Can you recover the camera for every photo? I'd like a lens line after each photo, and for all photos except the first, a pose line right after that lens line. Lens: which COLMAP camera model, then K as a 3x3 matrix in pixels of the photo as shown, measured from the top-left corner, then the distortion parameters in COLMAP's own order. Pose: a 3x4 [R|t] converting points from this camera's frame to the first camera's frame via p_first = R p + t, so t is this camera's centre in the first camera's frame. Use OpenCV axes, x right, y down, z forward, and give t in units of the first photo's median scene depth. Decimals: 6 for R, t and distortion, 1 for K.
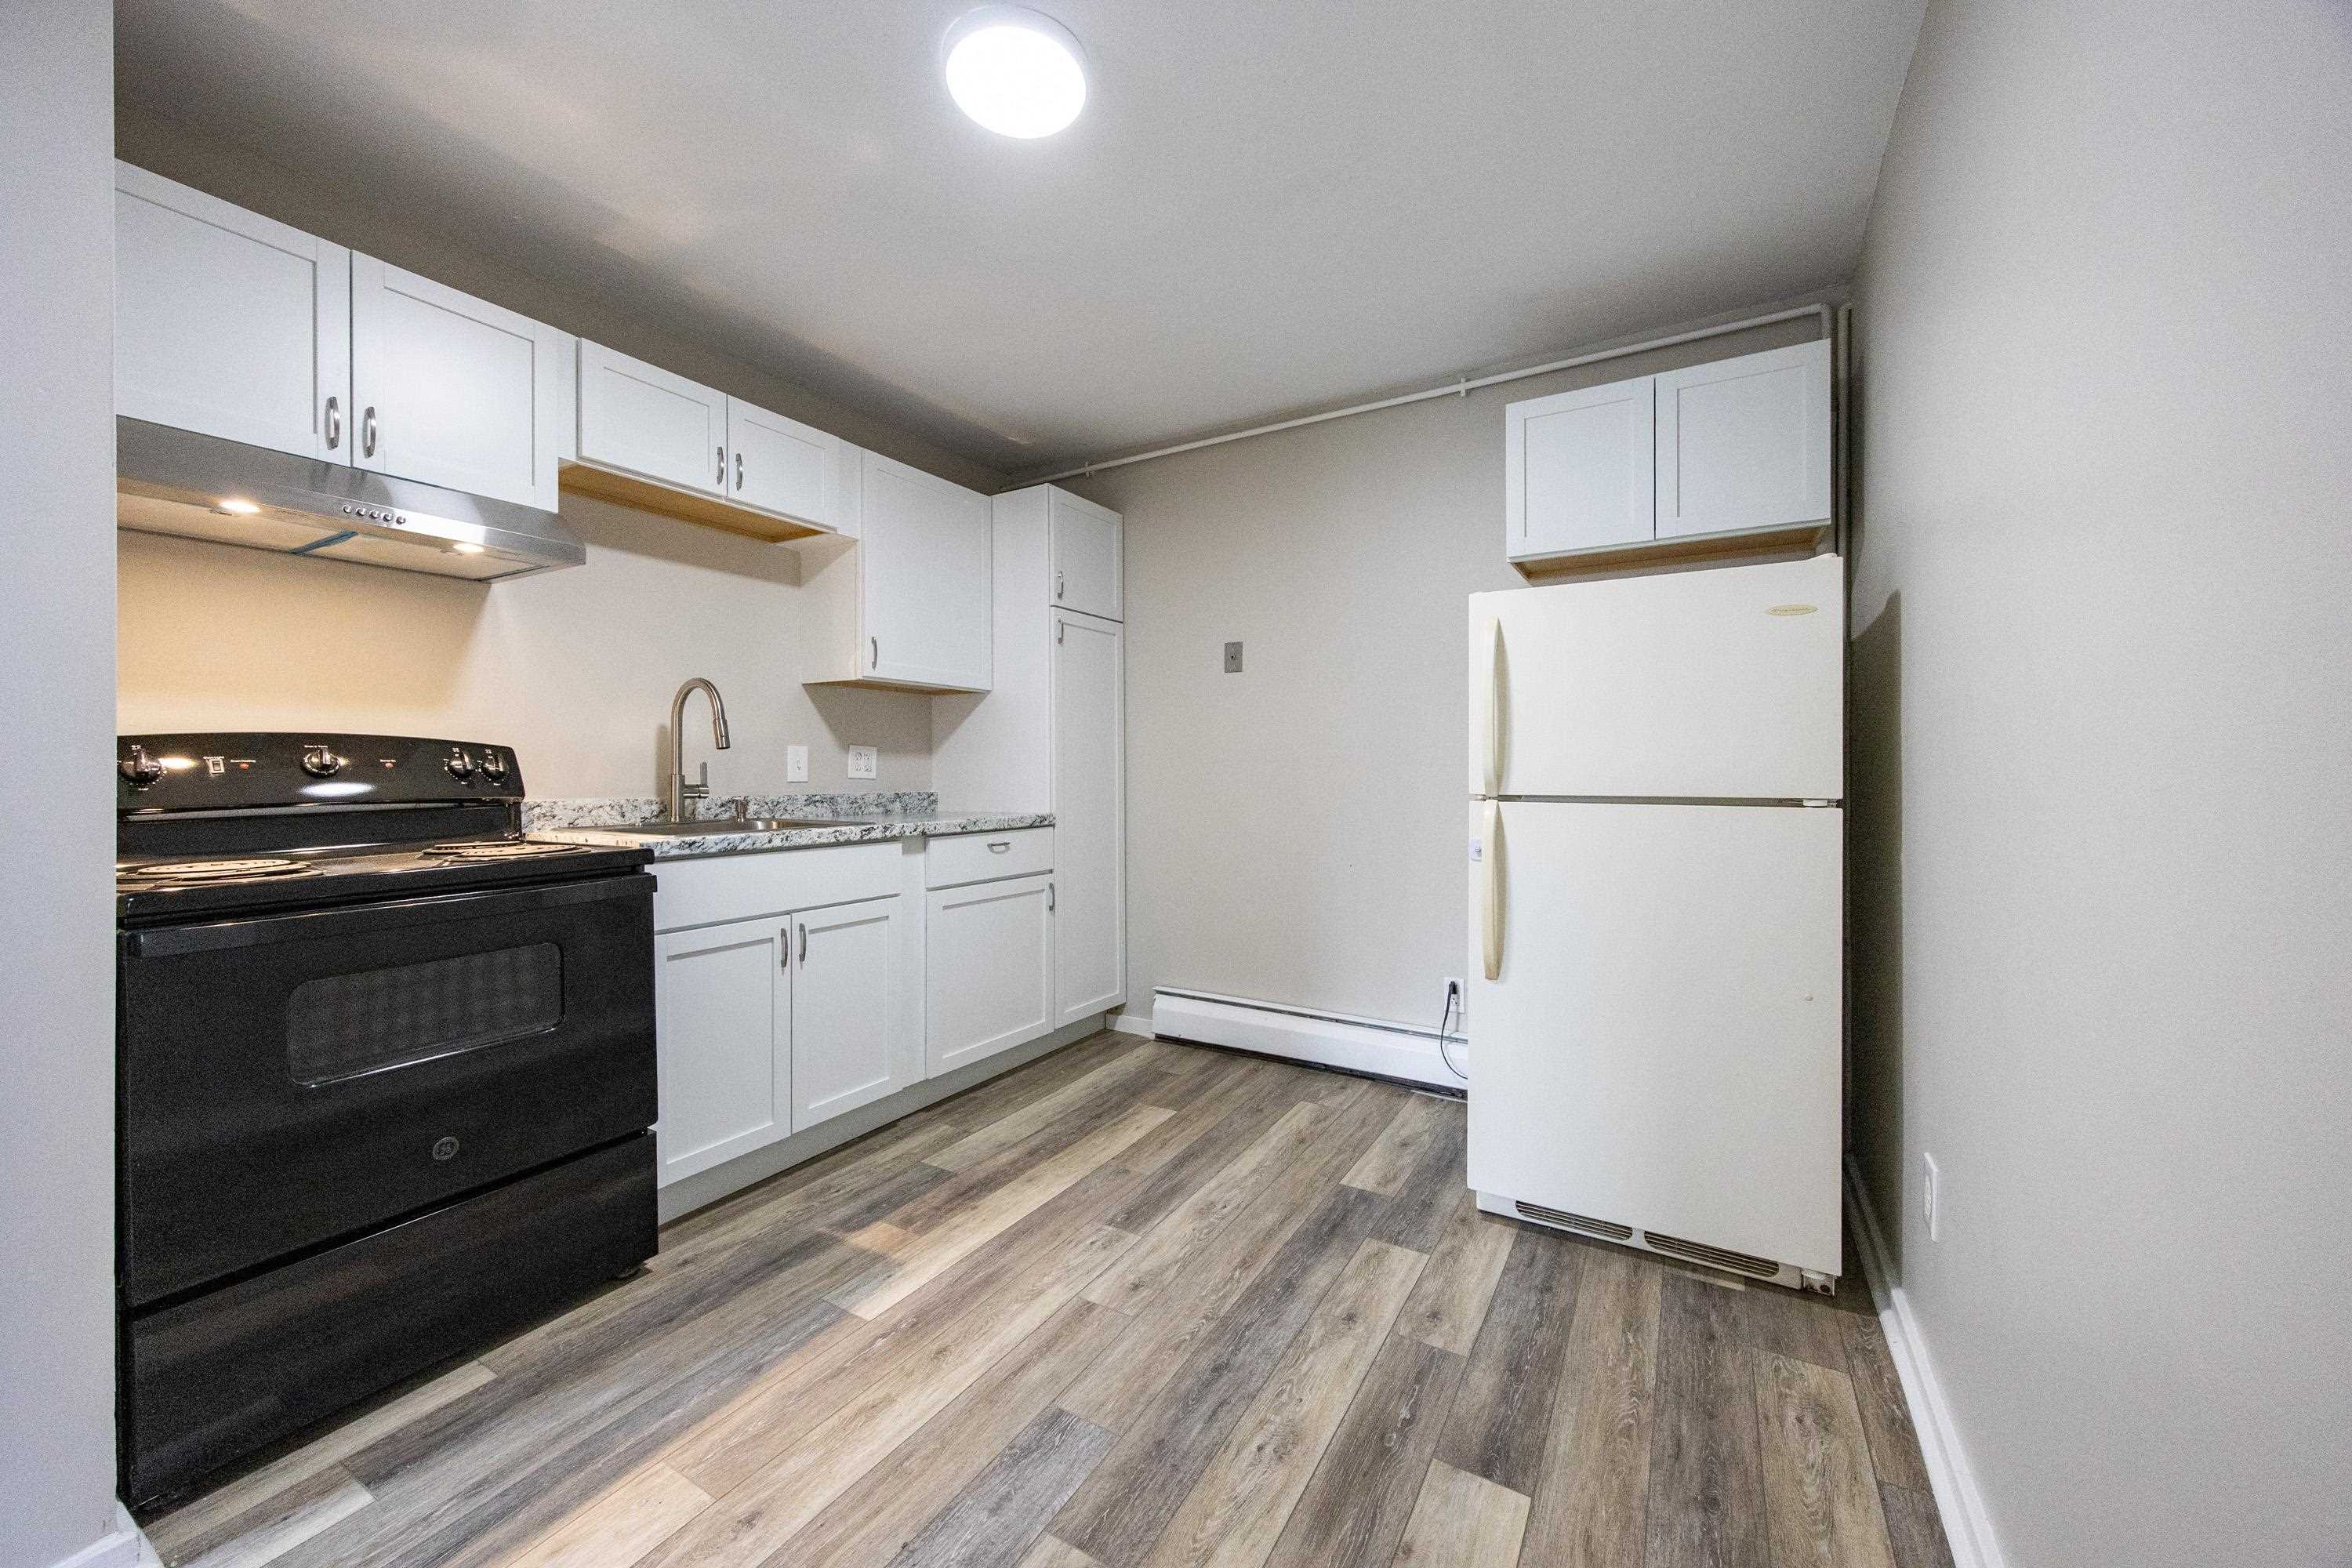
lens RADIAL K [[902.4, 0, 1179.2], [0, 902.4, 767.5], [0, 0, 1]] dist [0.010114, -0.000039]
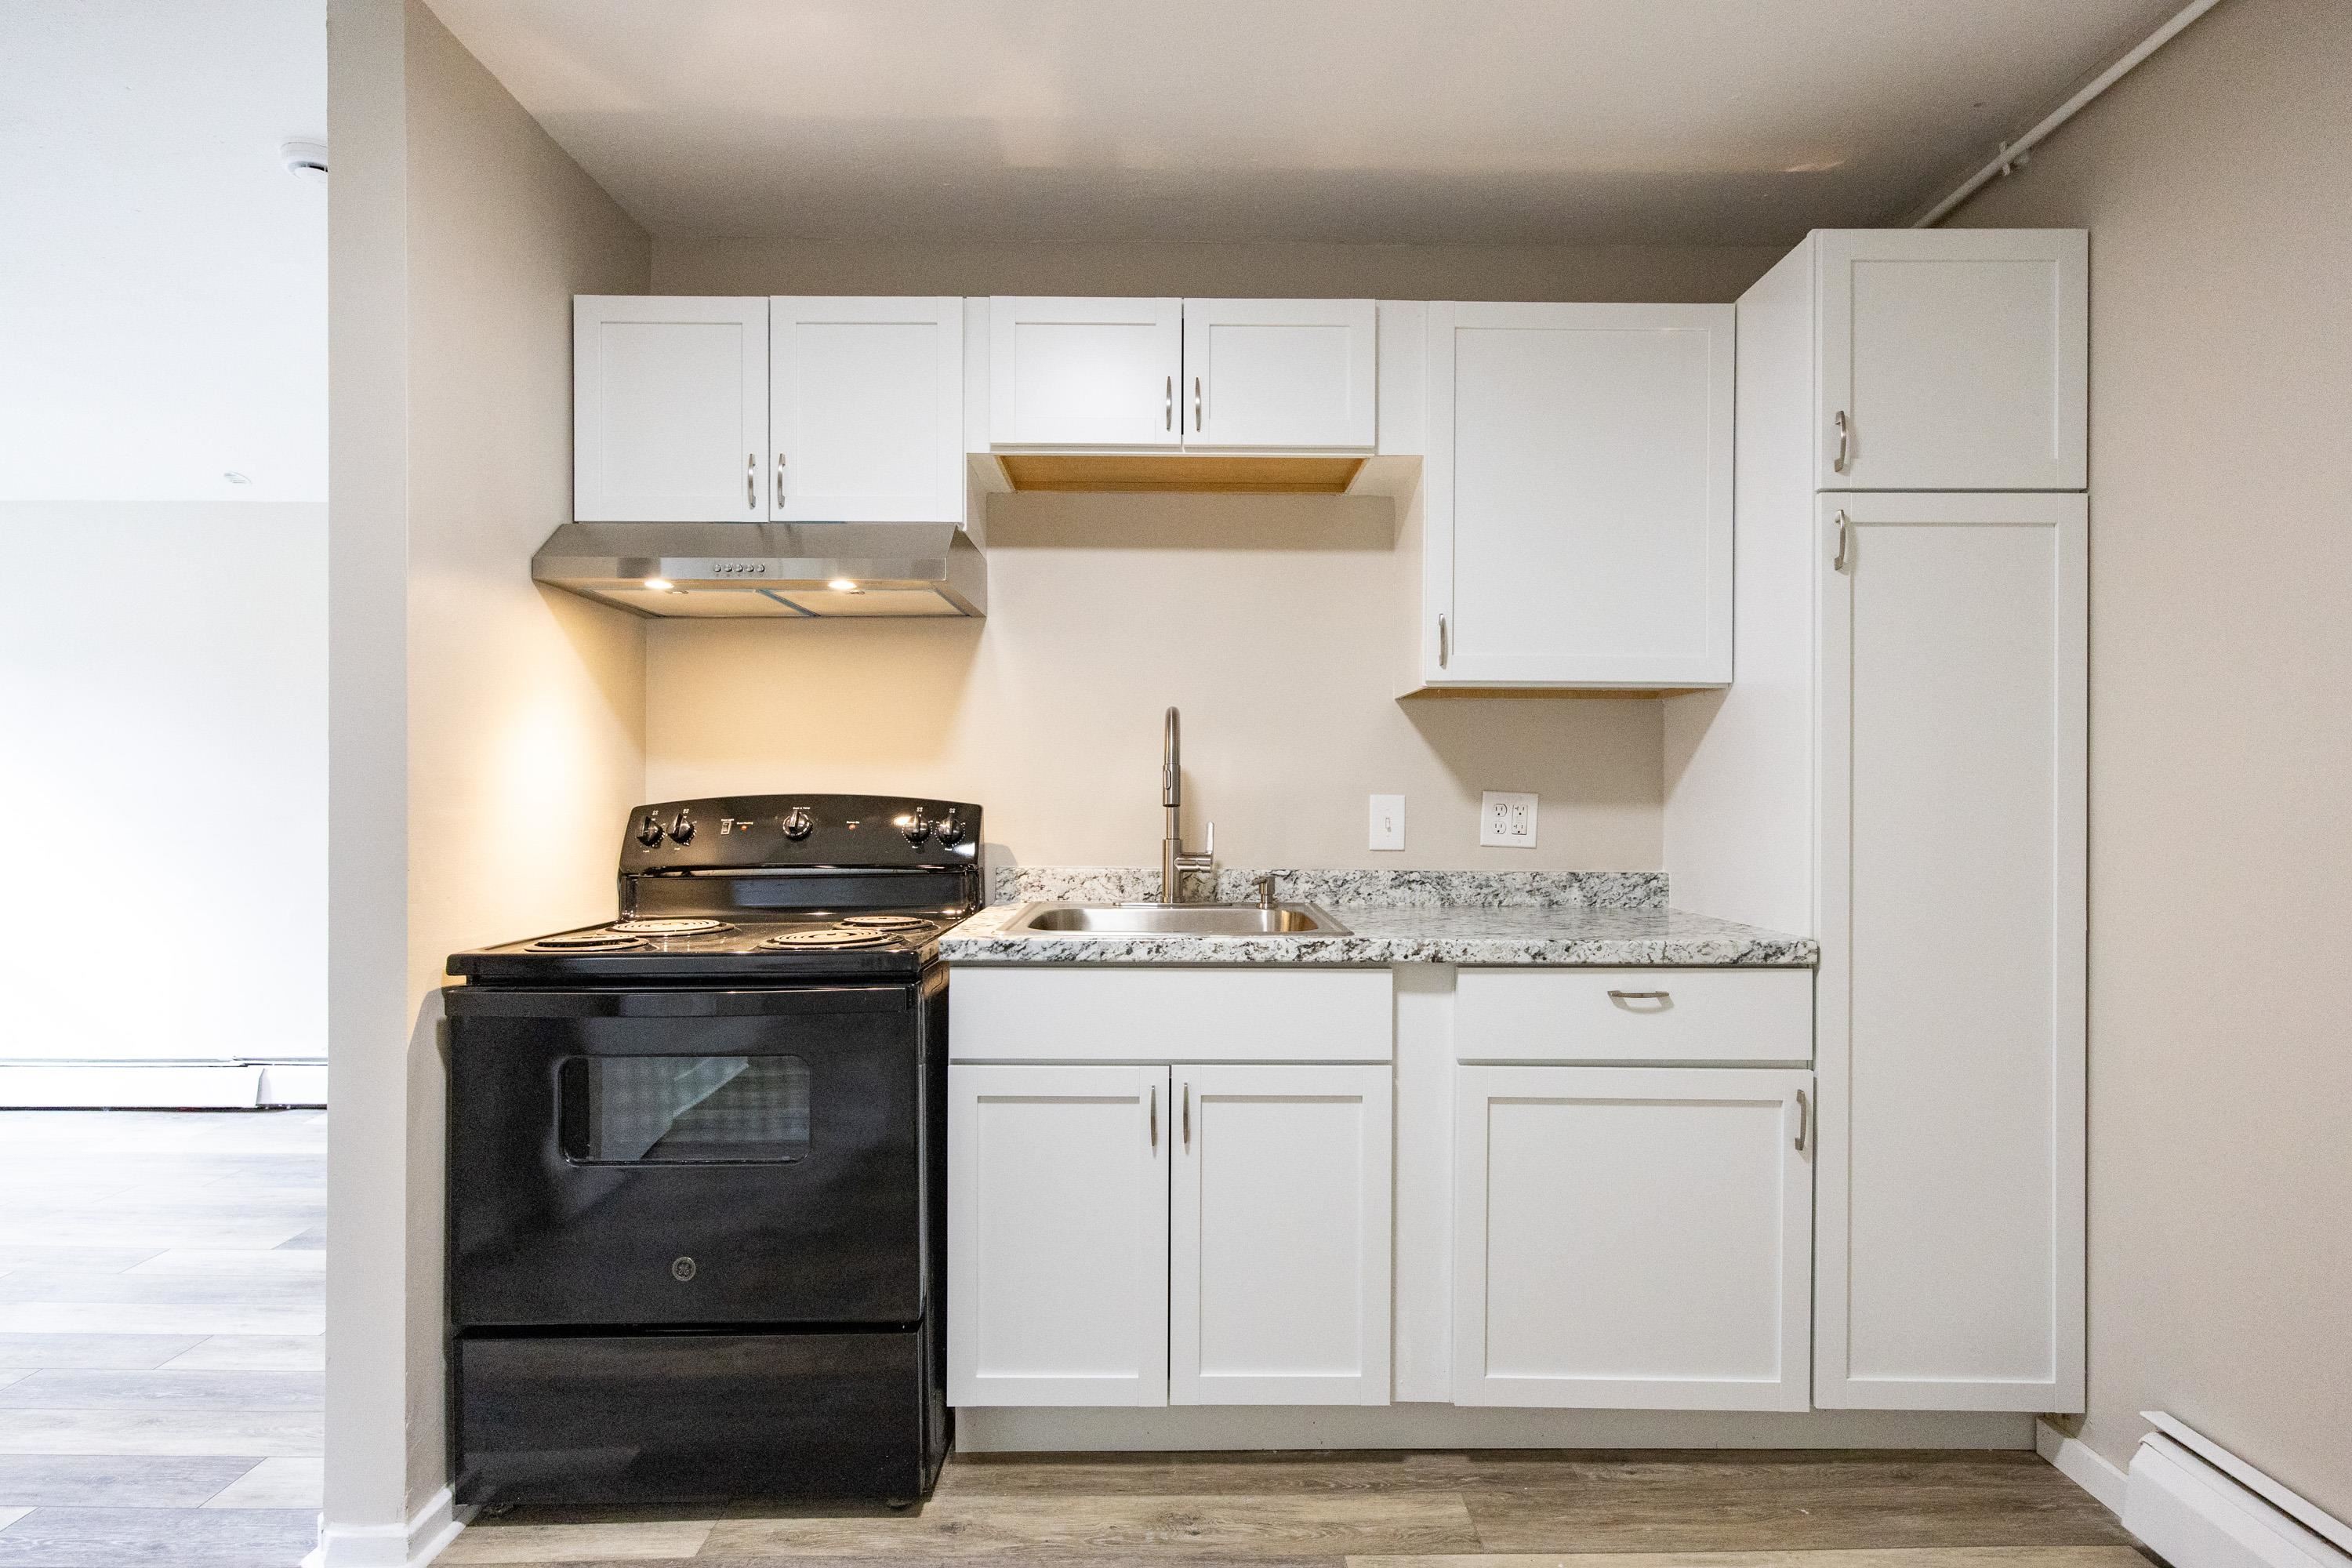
lens RADIAL K [[1162.4, 0, 1184.5], [0, 1162.4, 790.5], [0, 0, 1]] dist [0.001405, 0.000967]
pose [[0.504849, 0.003075, -0.863202, 0.282165], [-0.001456, 0.999995, 0.002711, -0.035939], [0.863206, -0.000112, 0.504851, 0.561602]]
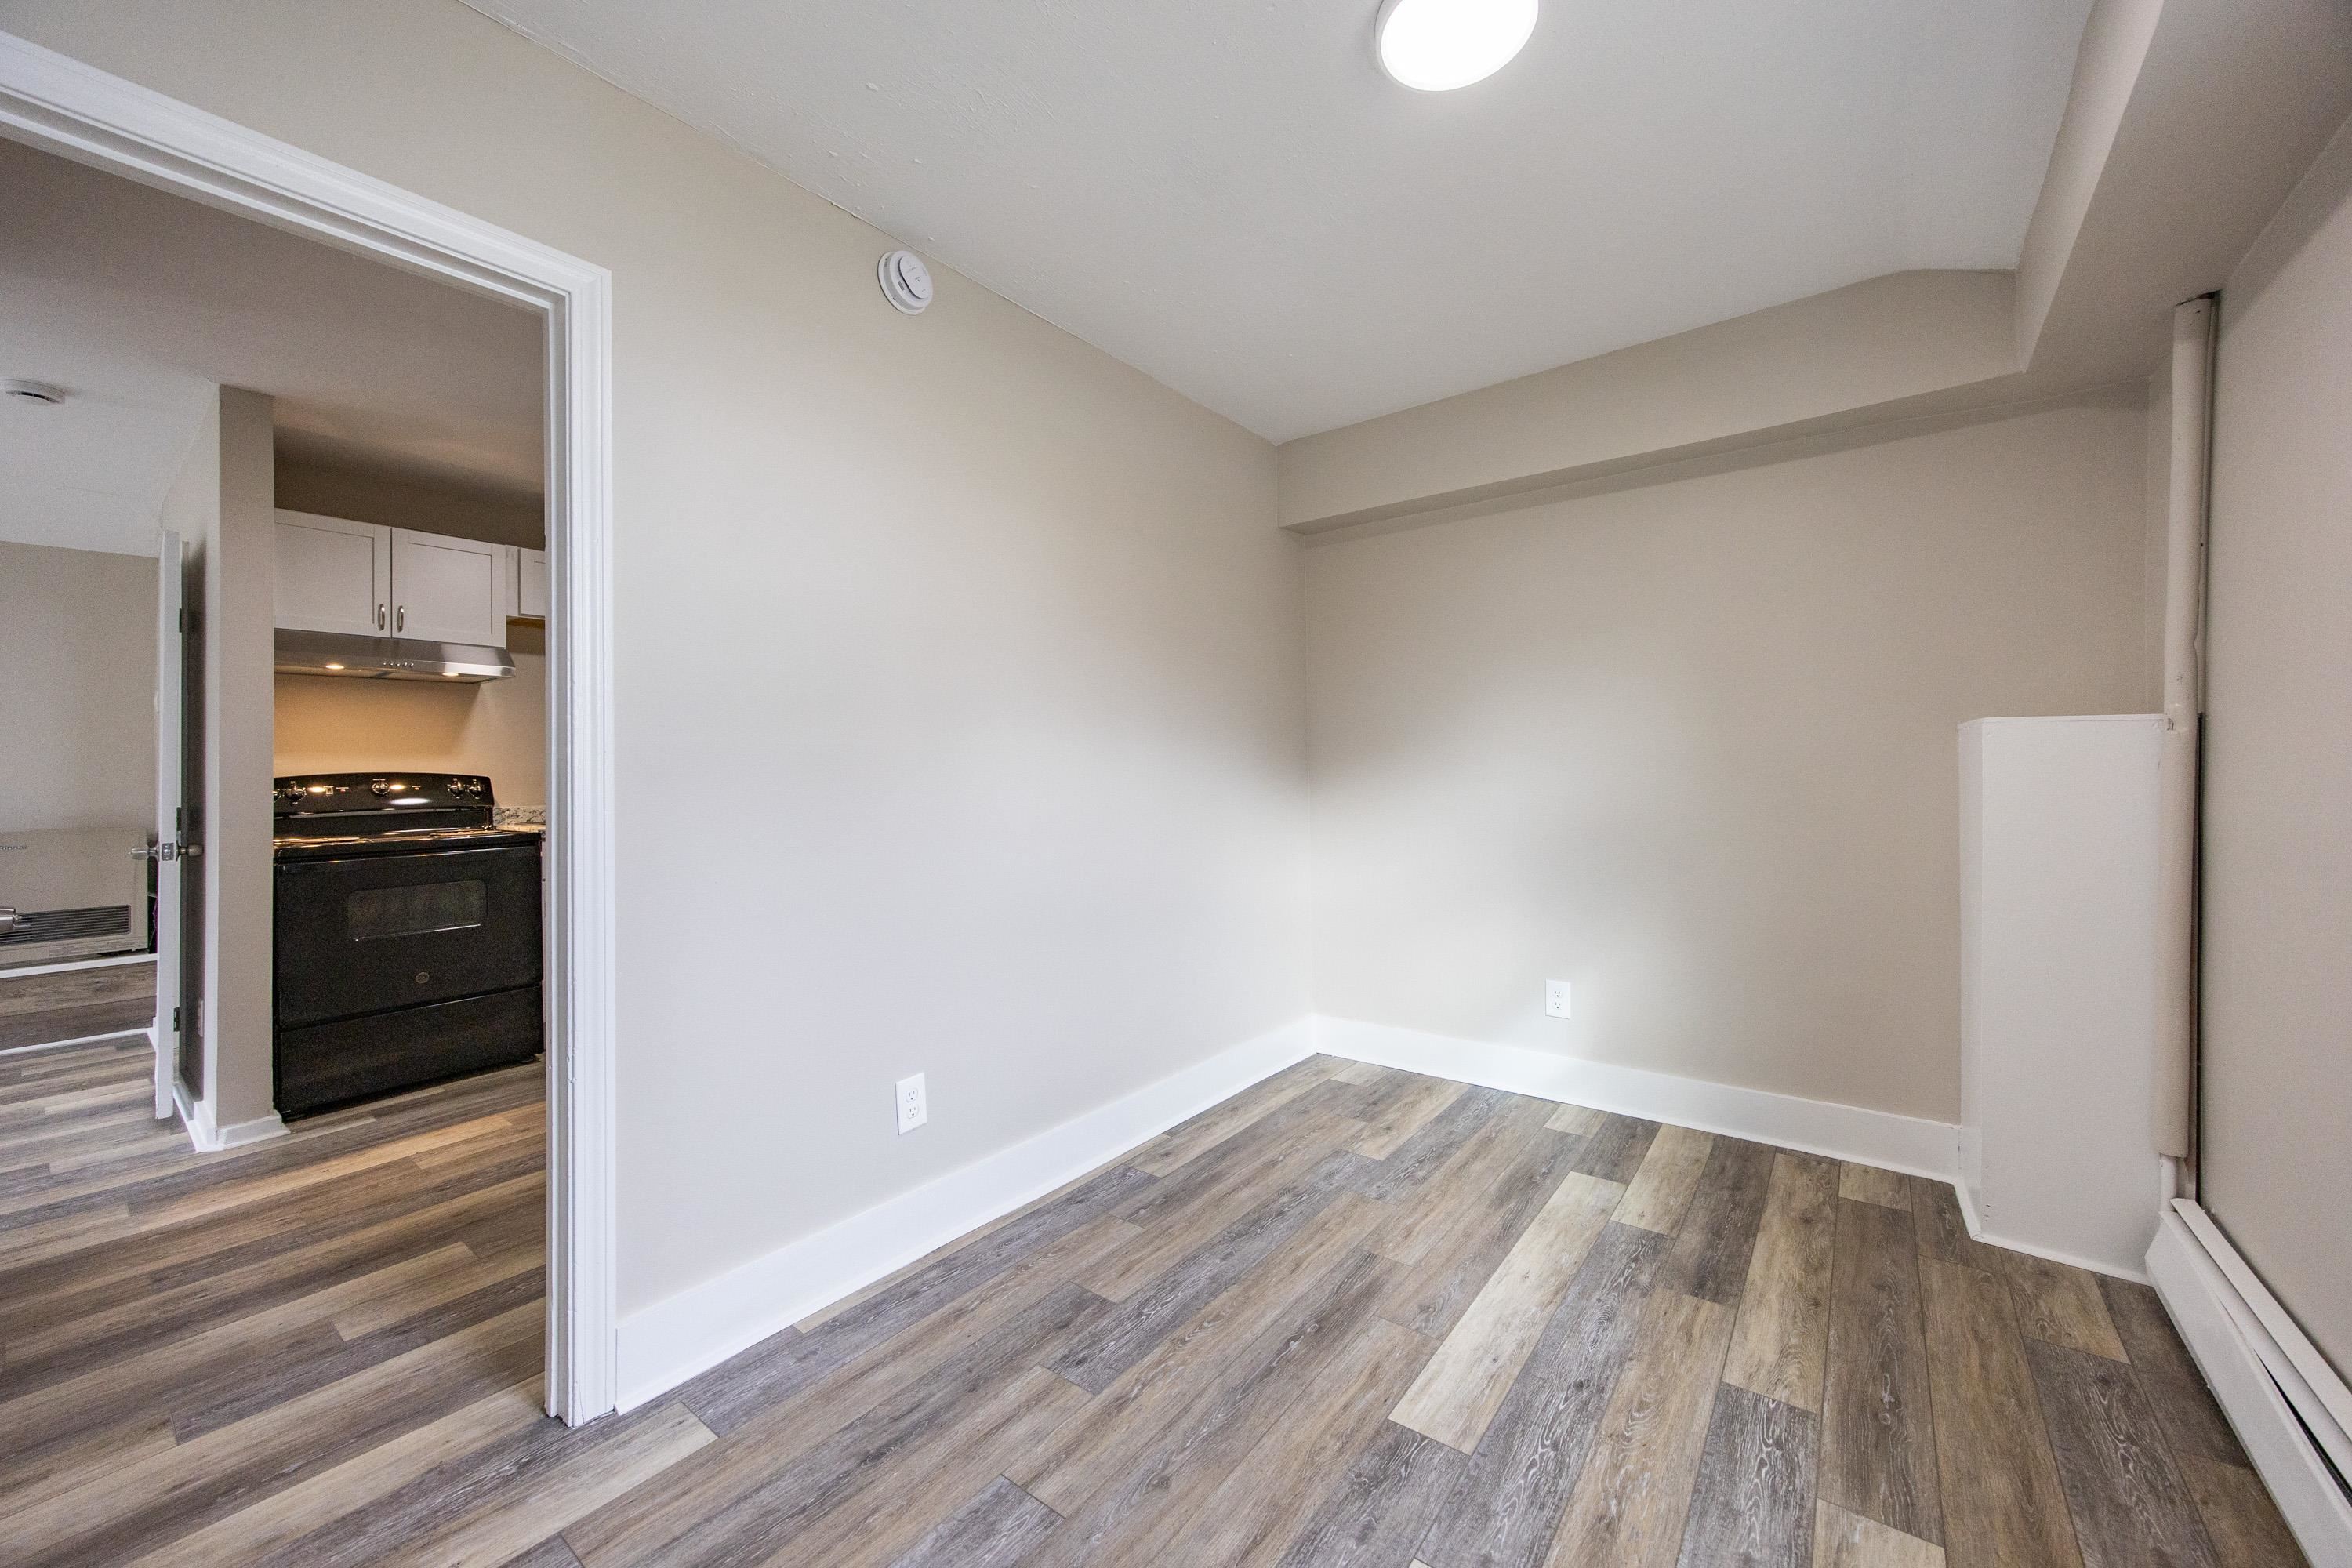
lens RADIAL K [[902.4, 0, 1172.4], [0, 902.4, 763.8], [0, 0, 1]] dist [0.010114, -0.000039]
pose [[0.991047, -0.011475, -0.133020, 0.755549], [0.010619, 0.999918, -0.007141, -0.019379], [0.133091, 0.005665, 0.991088, -0.531785]]
